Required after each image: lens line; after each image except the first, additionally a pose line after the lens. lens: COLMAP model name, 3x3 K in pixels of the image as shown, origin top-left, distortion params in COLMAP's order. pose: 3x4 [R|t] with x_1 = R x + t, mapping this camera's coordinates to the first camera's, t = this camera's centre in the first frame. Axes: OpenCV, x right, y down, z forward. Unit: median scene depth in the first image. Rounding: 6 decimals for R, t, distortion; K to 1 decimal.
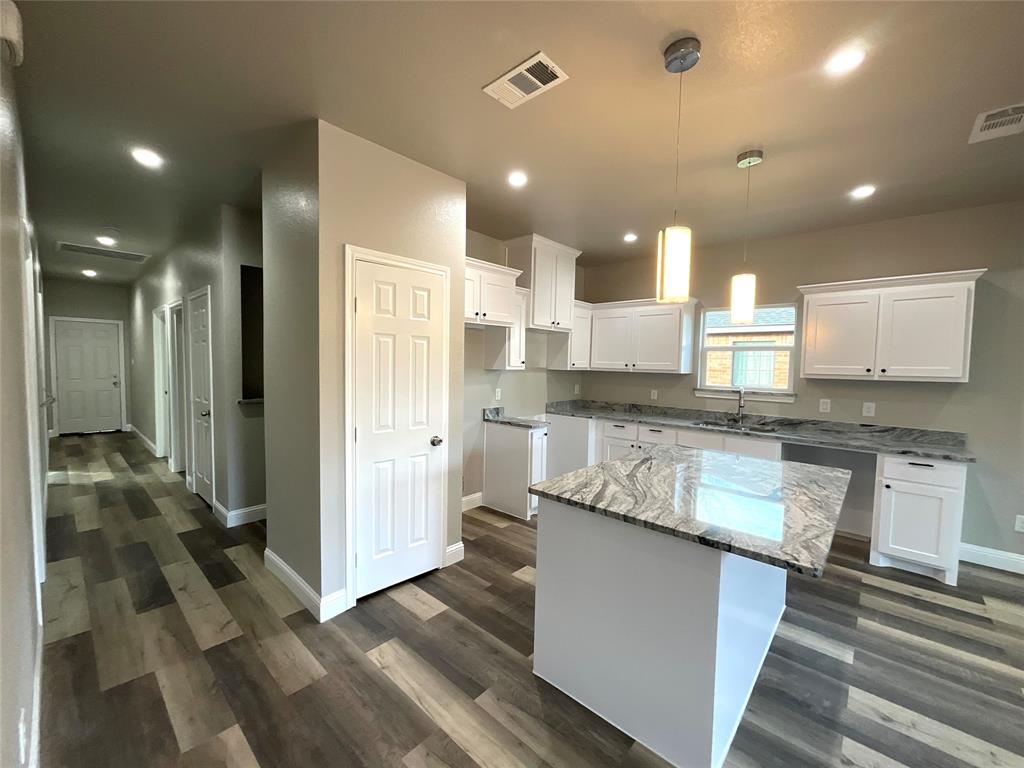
lens RADIAL K [[411.5, 0, 512.0], [0, 411.5, 384.0], [0, 0, 1]] dist [0.014099, -0.009013]
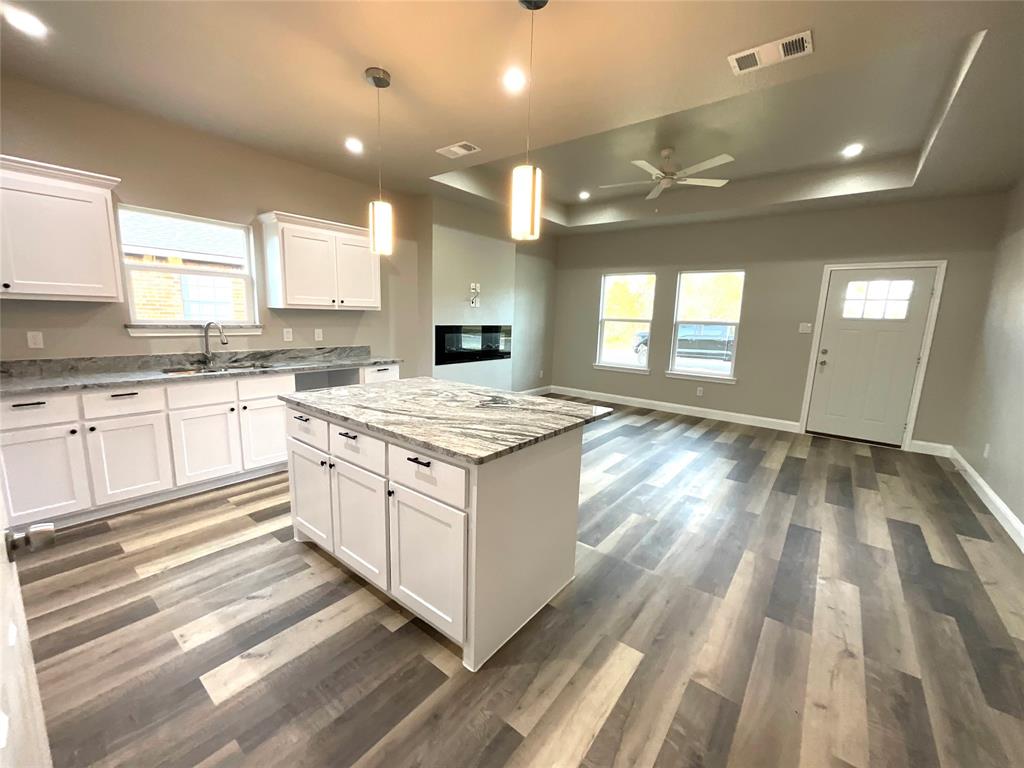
lens RADIAL K [[413.6, 0, 512.0], [0, 413.6, 384.0], [0, 0, 1]] dist [-0.000939, -0.000420]
pose [[-0.064134, -0.185608, 0.980529, -0.360895], [0.019964, 0.982116, 0.187214, -0.011191], [-0.997742, 0.031583, -0.059282, 0.525698]]
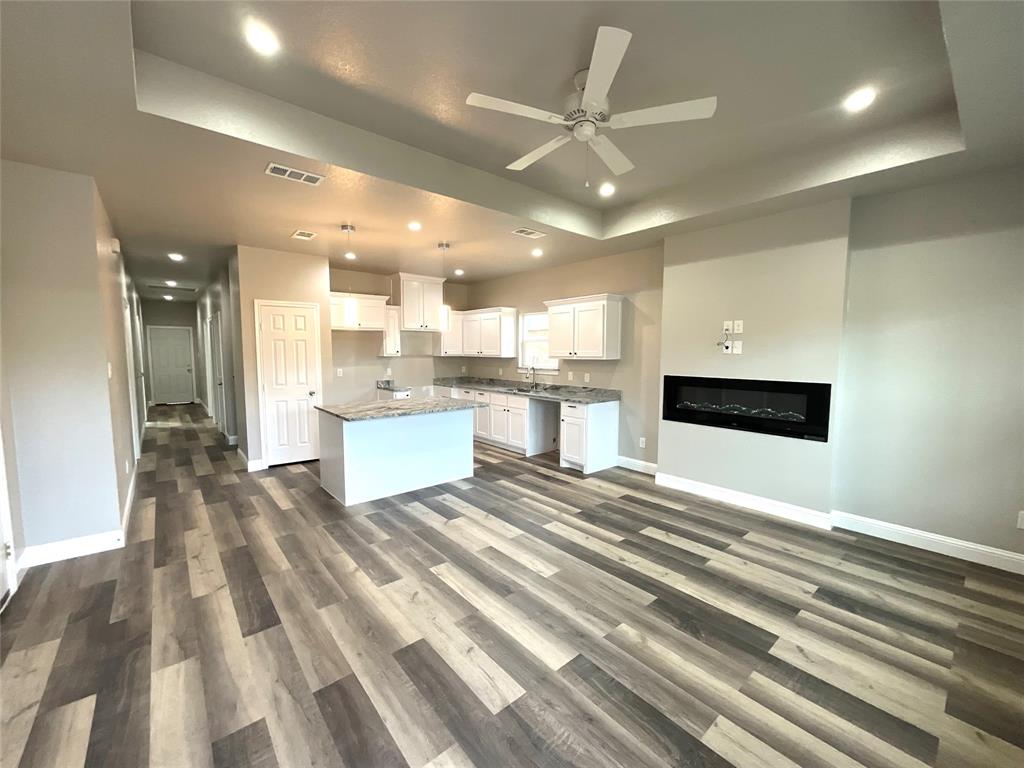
lens RADIAL K [[413.6, 0, 512.0], [0, 413.6, 384.0], [0, 0, 1]] dist [-0.000939, -0.000420]
pose [[0.991007, -0.005316, -0.133706, 0.793288], [0.008960, 0.999604, 0.026663, 0.040517], [0.133511, -0.027621, 0.990662, -0.635536]]
